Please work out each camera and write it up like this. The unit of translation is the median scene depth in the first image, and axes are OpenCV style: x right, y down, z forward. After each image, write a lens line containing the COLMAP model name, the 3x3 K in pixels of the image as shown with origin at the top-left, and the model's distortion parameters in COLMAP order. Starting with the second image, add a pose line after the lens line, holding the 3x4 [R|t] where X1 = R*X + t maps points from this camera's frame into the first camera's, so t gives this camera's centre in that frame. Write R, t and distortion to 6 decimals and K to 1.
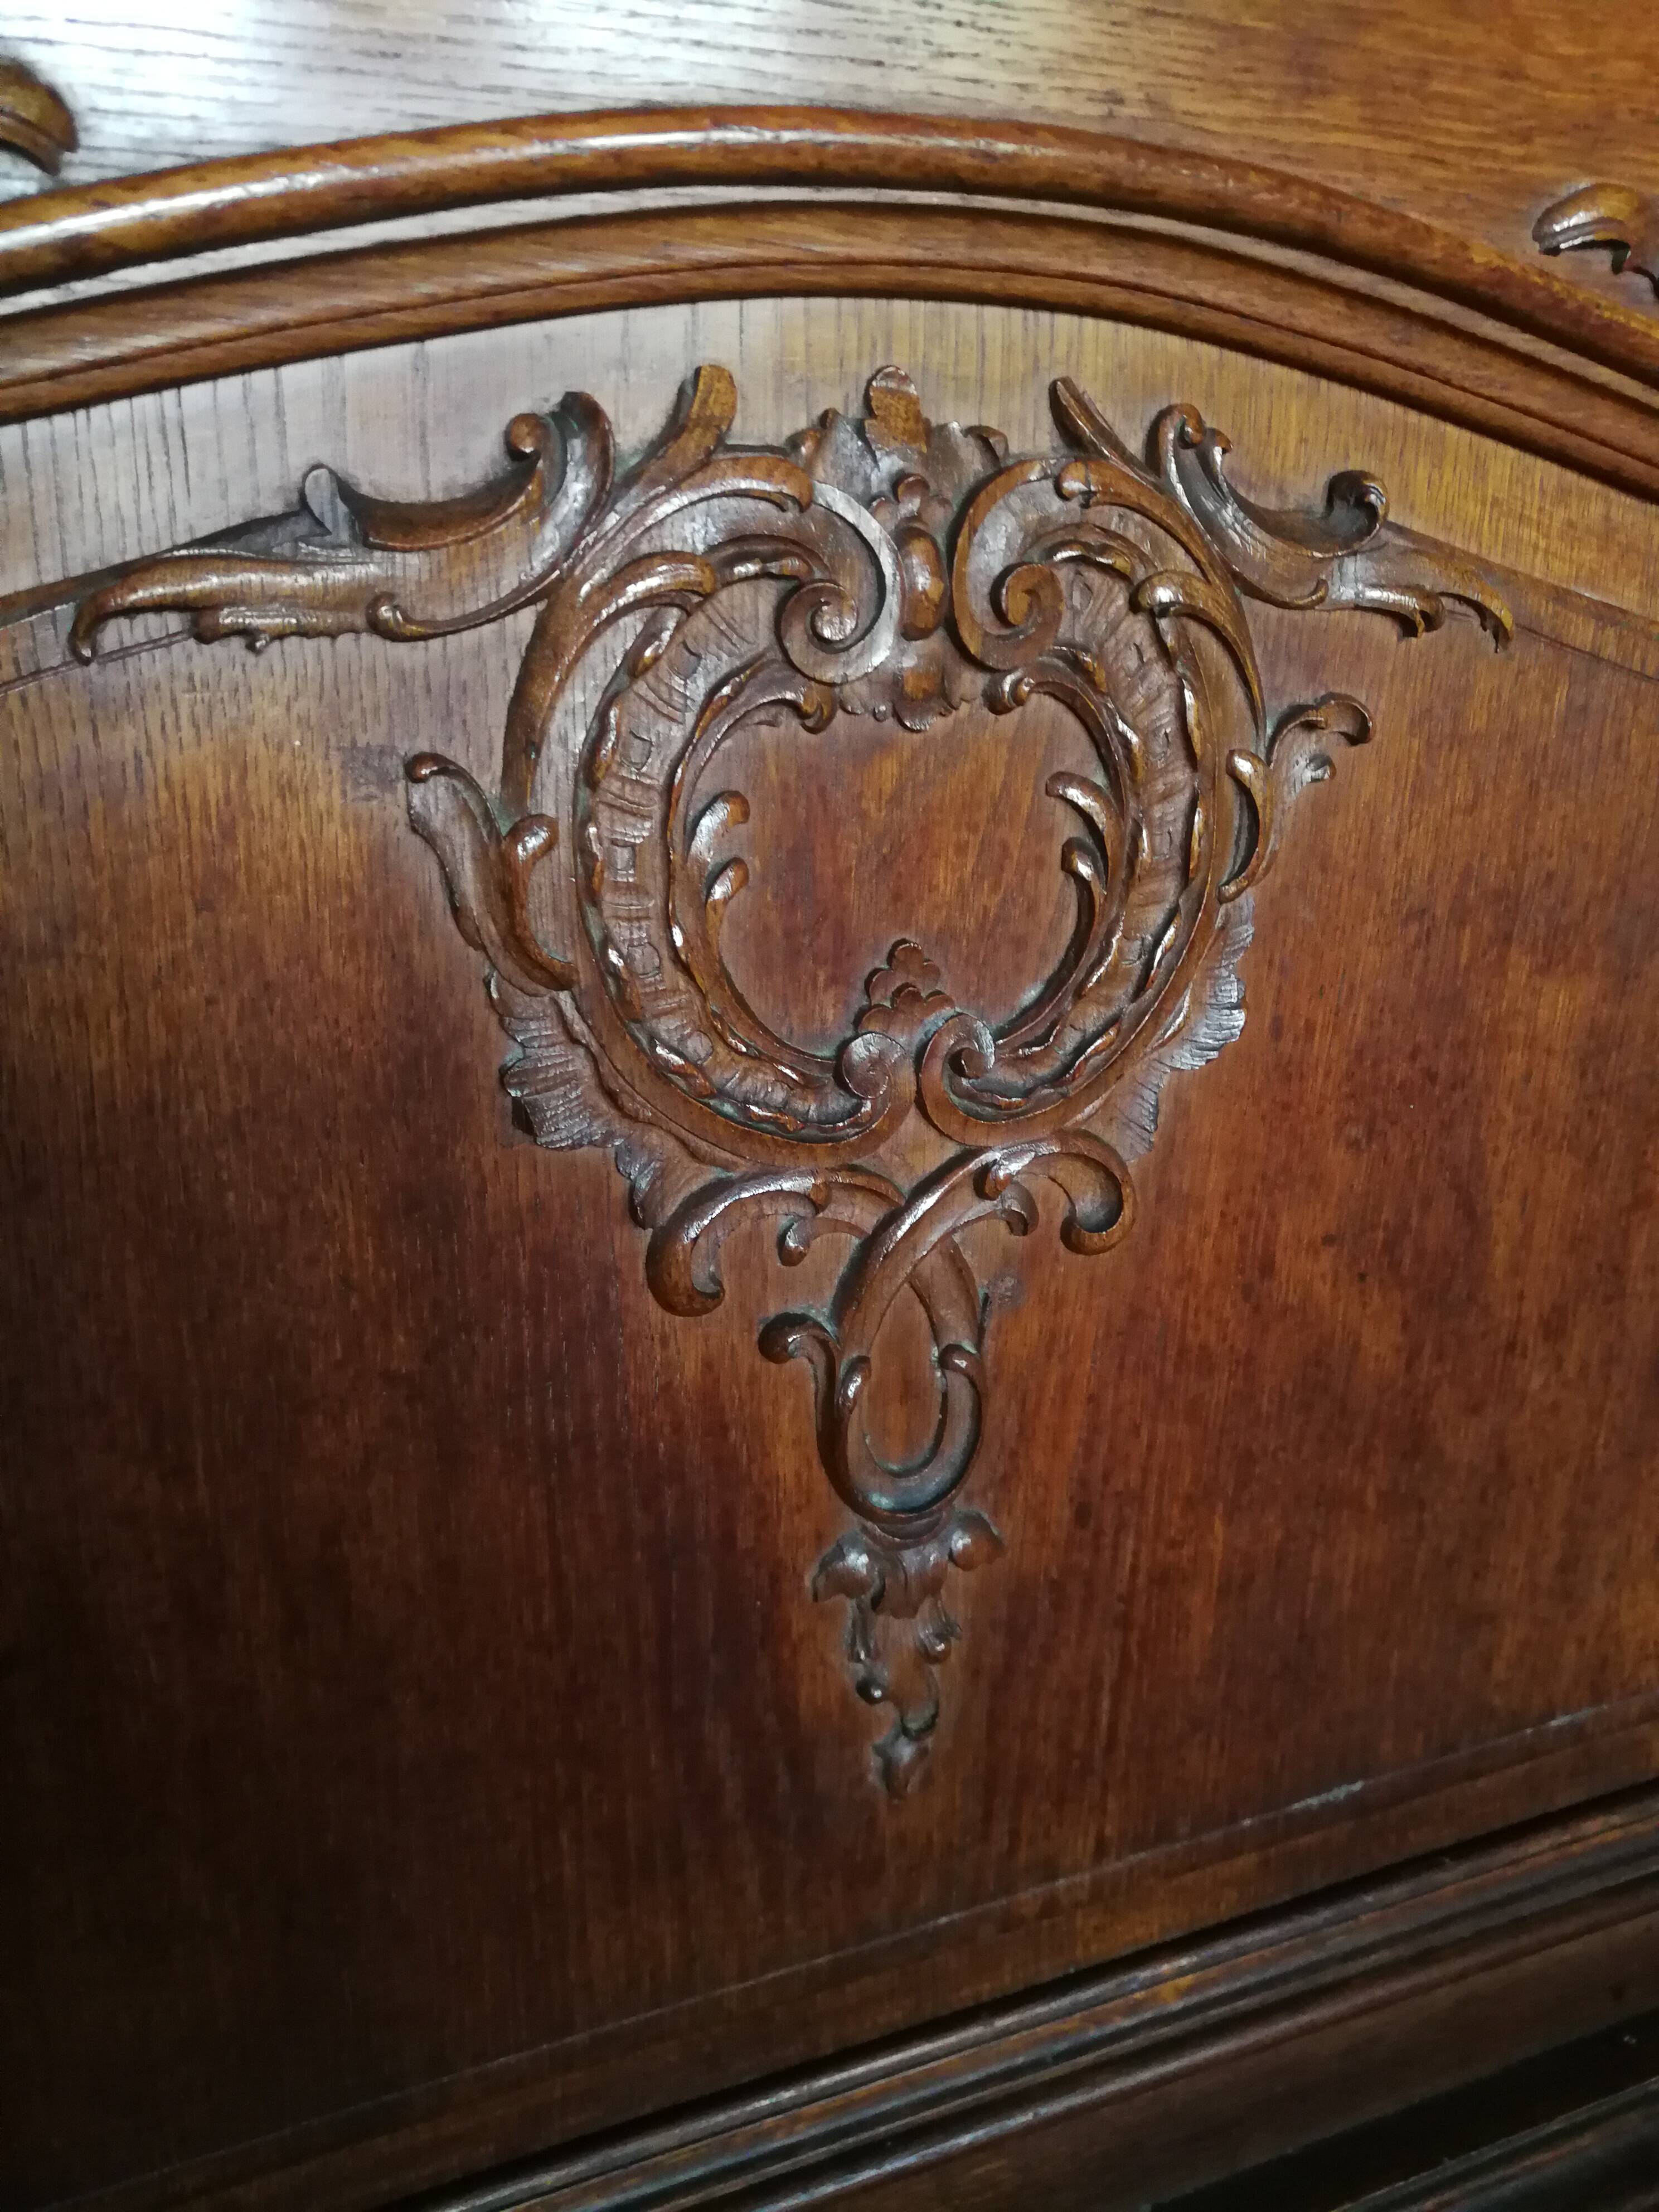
lens RADIAL K [[1812.6, 0, 865.0], [0, 1812.6, 1077.5], [0, 0, 1]] dist [-0.016636, 0.056537]
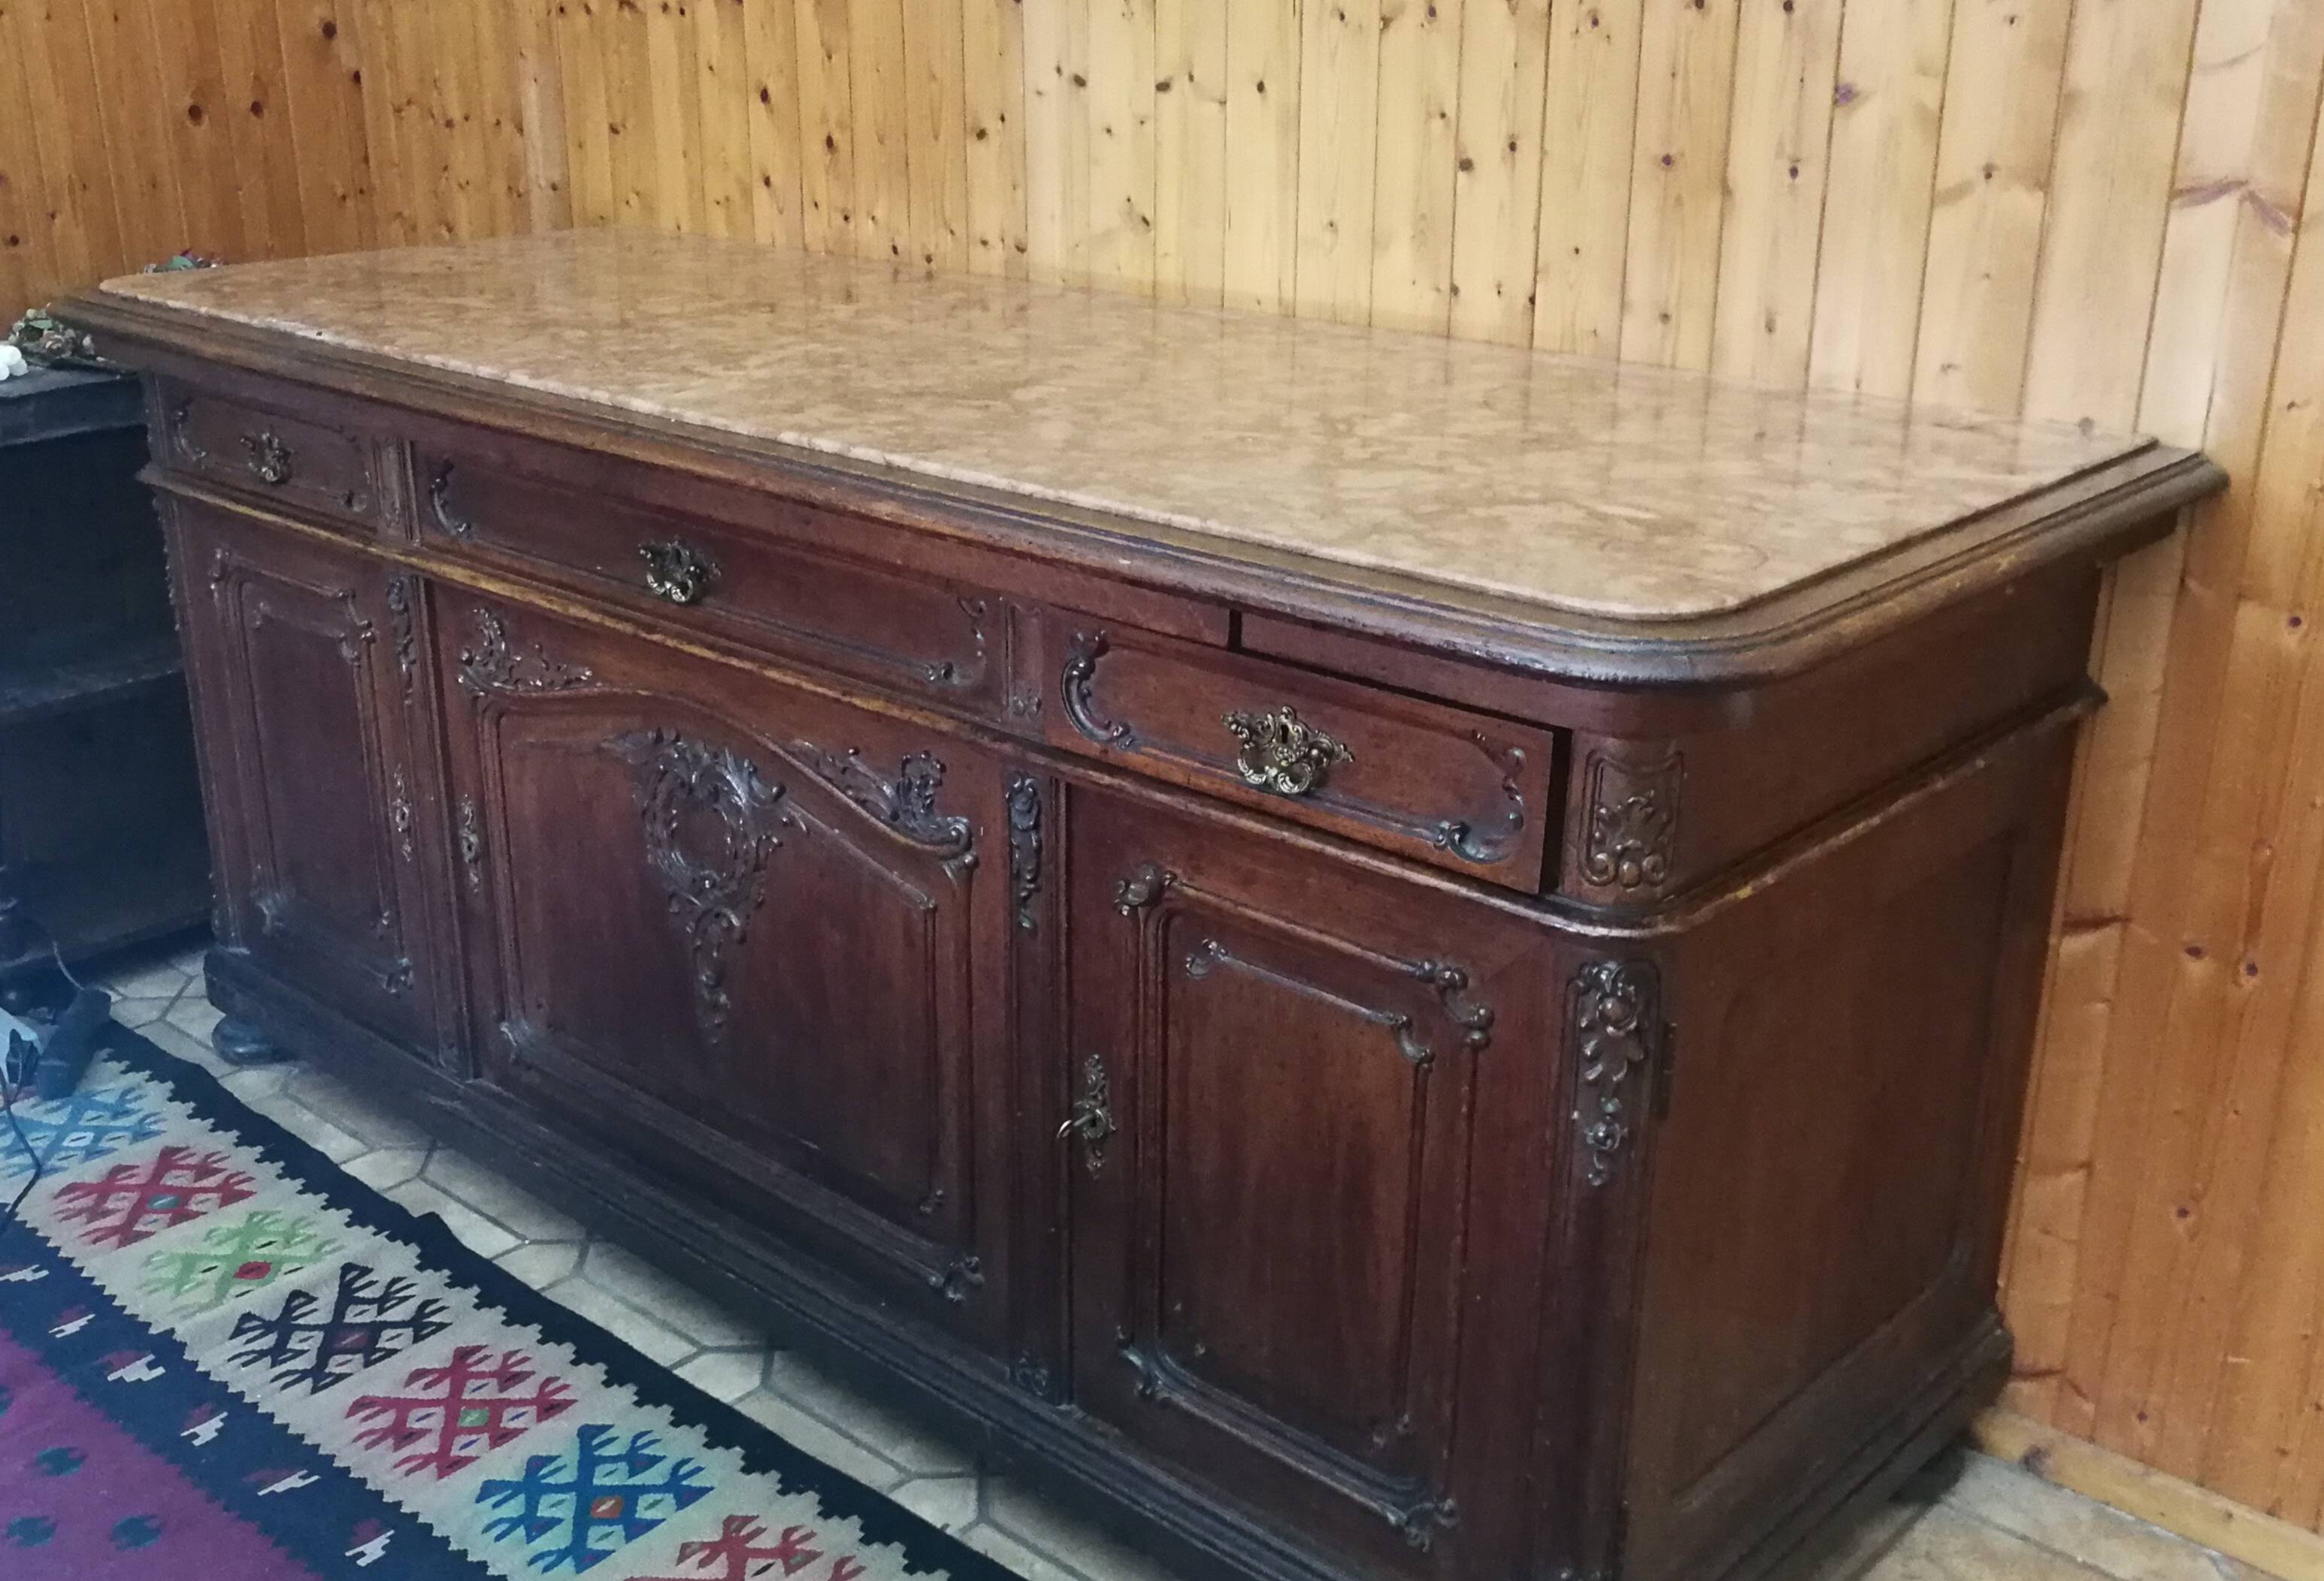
lens RADIAL K [[2432.9, 0, 1093.8], [0, 2432.9, 806.1], [0, 0, 1]] dist [-0.002464, 0.000000]
pose [[0.403154, 0.319546, -0.857530, 5.164289], [-0.266171, 0.937489, 0.224205, -1.671644], [0.875568, 0.137860, 0.463006, -0.876682]]
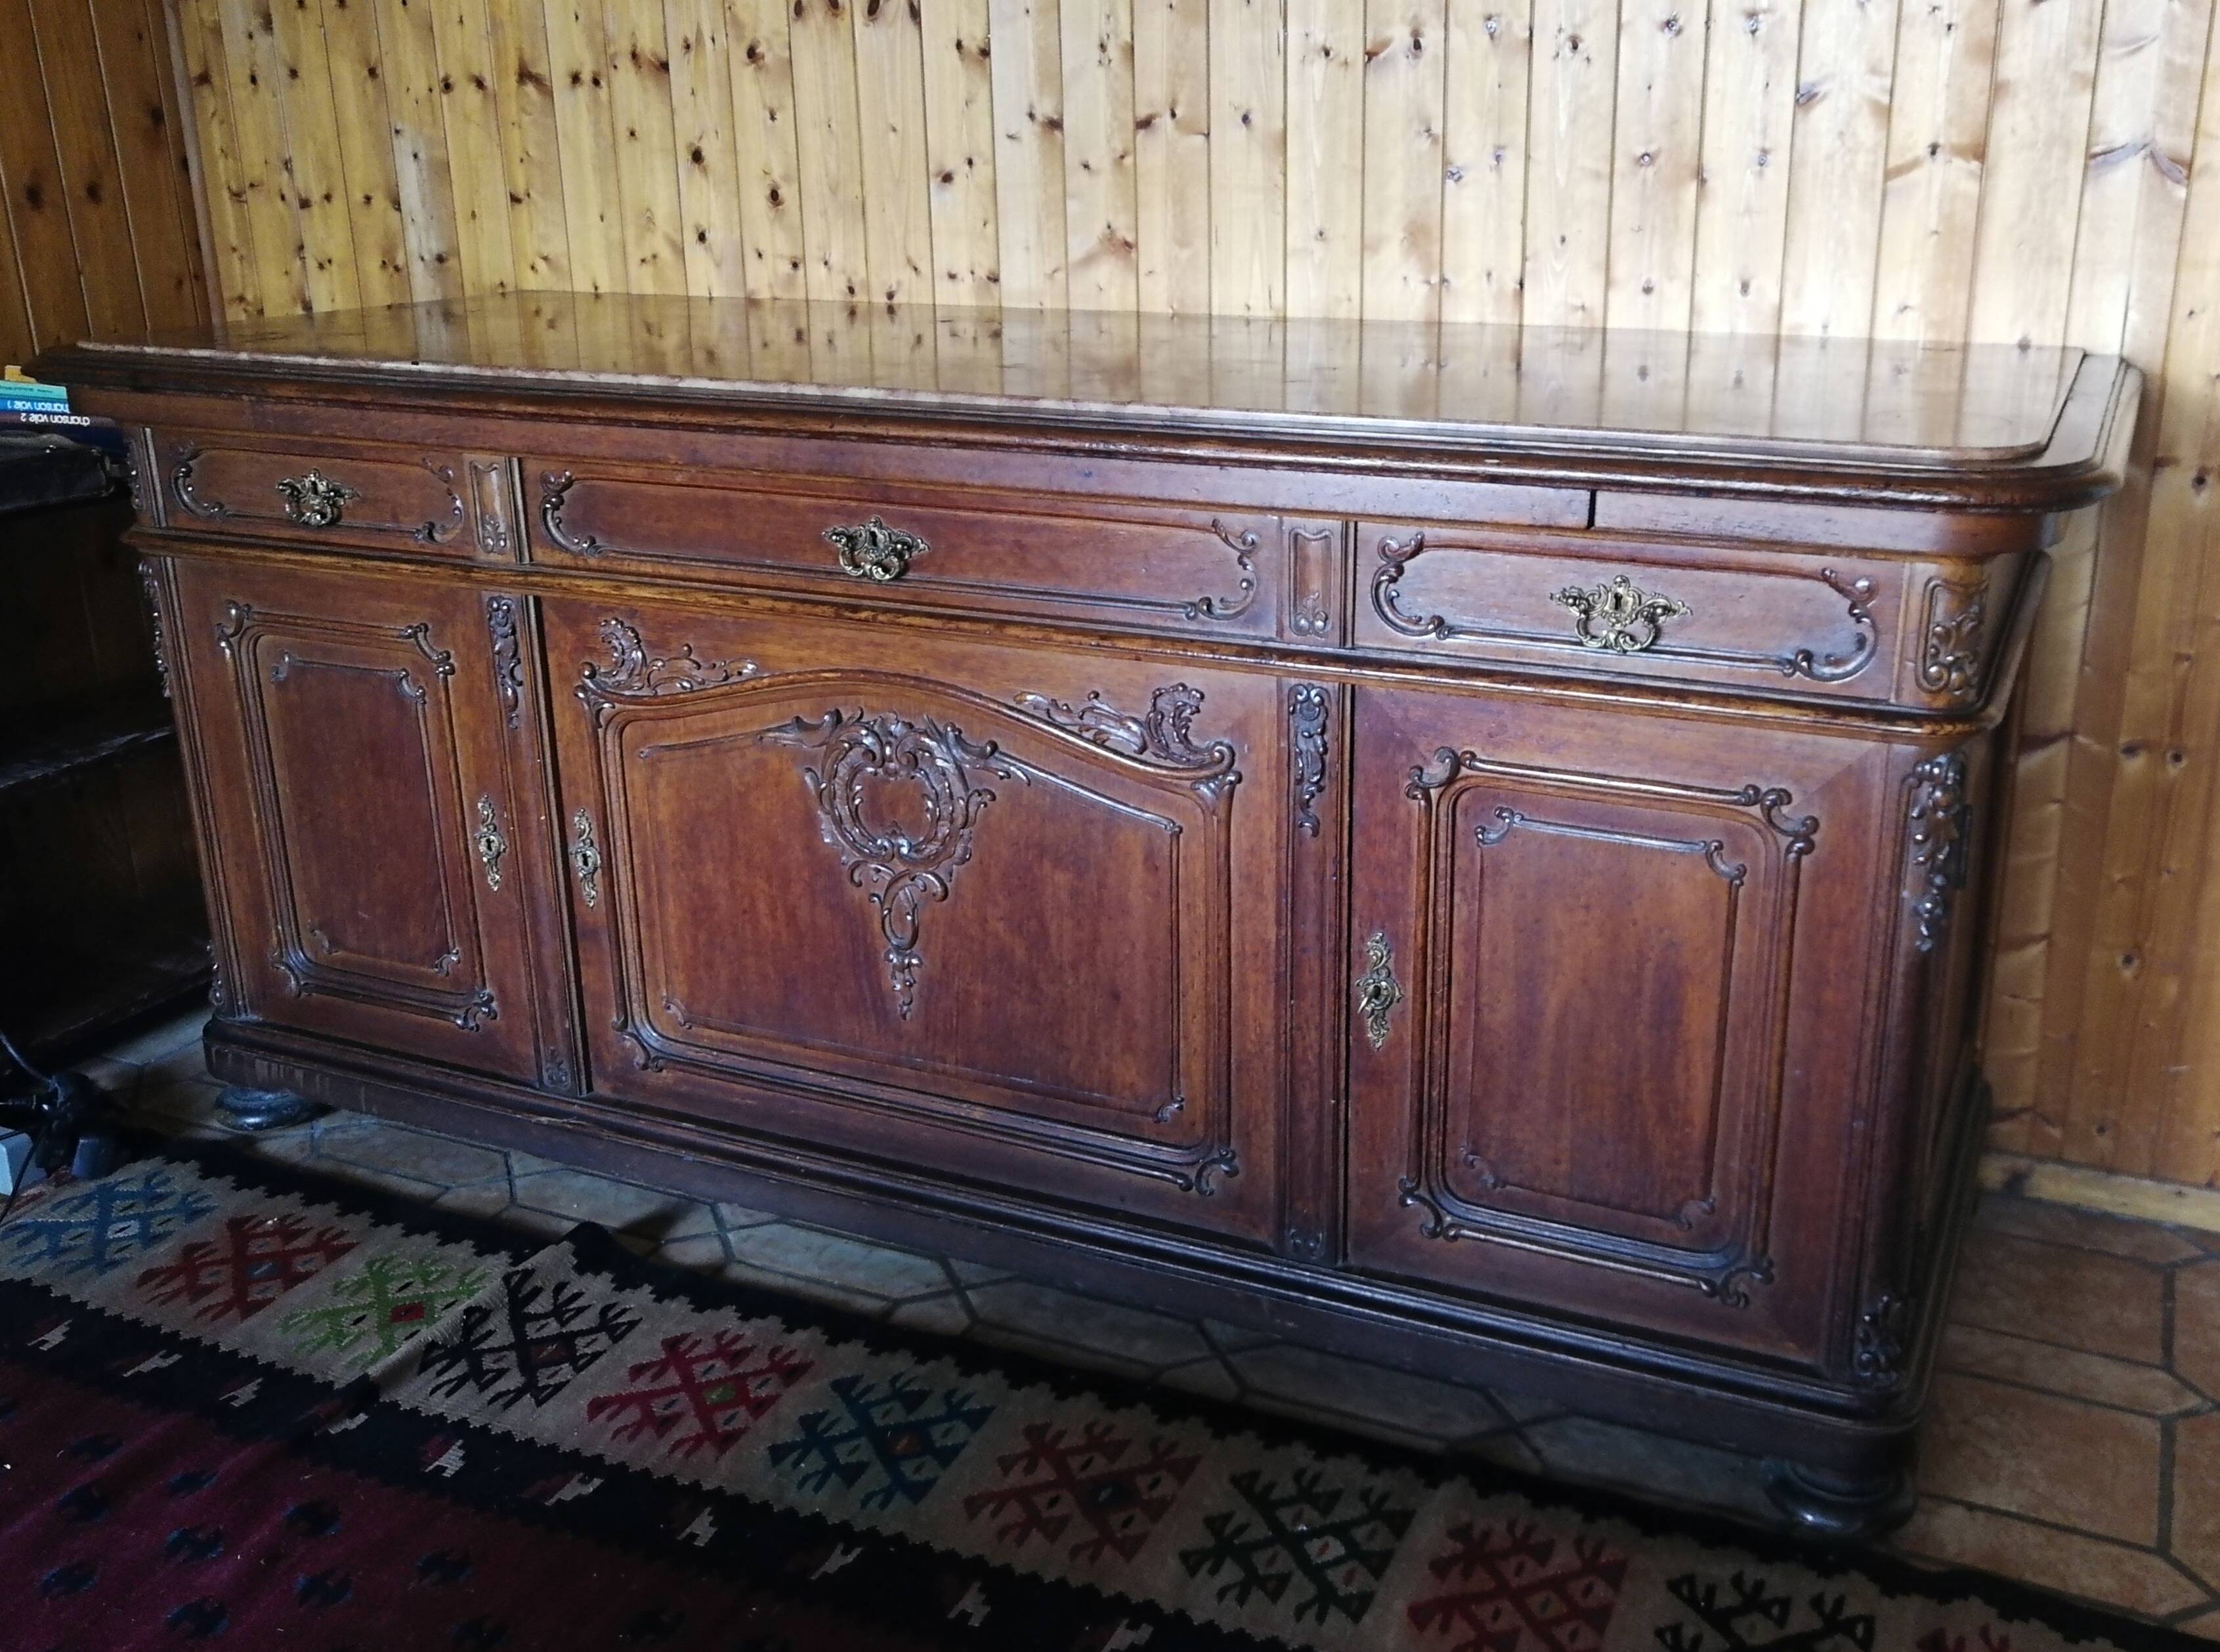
lens RADIAL K [[2123.8, 0, 1166.9], [0, 2123.8, 790.3], [0, 0, 1]] dist [0.007412, 0.000000]
pose [[0.675900, 0.225968, -0.701496, 4.122983], [-0.208966, 0.971533, 0.111612, -0.867896], [0.706747, 0.071151, 0.703879, -2.262423]]
